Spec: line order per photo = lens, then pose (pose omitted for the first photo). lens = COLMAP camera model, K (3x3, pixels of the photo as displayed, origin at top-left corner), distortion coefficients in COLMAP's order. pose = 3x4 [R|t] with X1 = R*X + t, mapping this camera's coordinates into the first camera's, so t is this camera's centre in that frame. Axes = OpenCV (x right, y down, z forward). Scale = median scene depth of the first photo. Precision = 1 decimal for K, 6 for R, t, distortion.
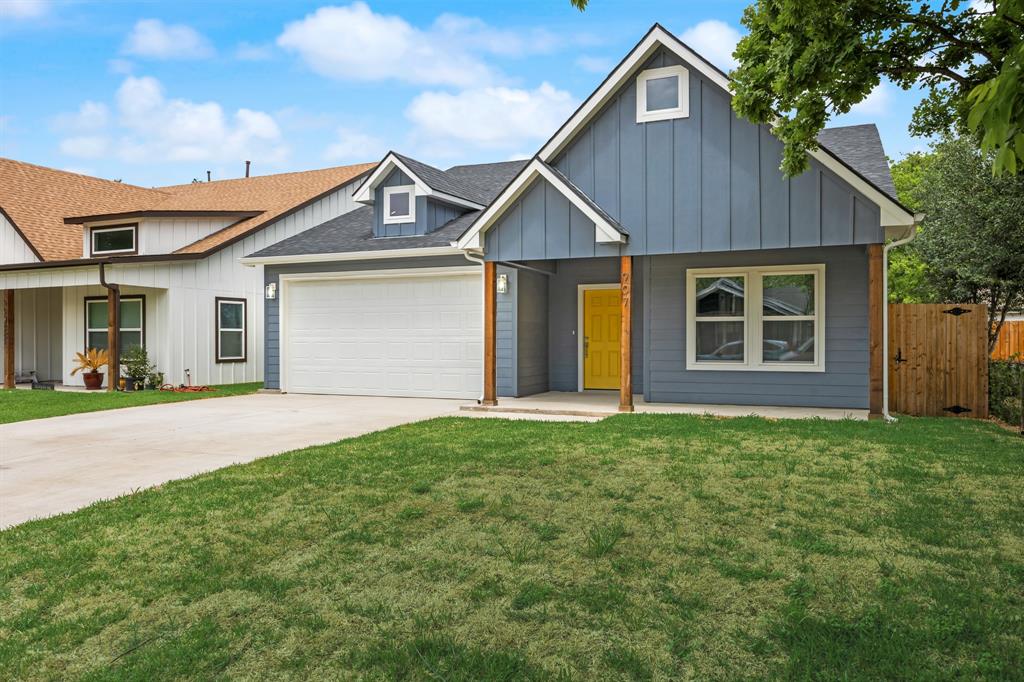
lens RADIAL K [[756.0, 0, 510.8], [0, 756.0, 341.8], [0, 0, 1]] dist [0.006933, 0.000686]
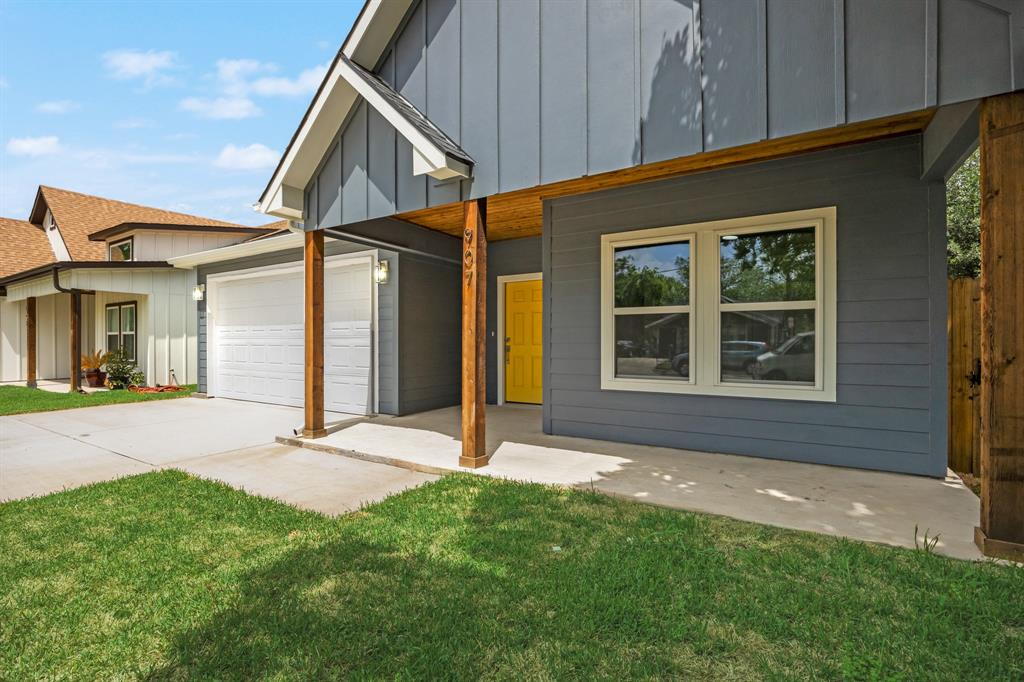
lens RADIAL K [[471.0, 0, 513.5], [0, 471.0, 341.6], [0, 0, 1]] dist [-0.002601, -0.000160]
pose [[0.989869, -0.001000, -0.141981, 0.219717], [0.000905, 0.999999, -0.000739, -0.004079], [0.141982, 0.000603, 0.989869, 0.596882]]
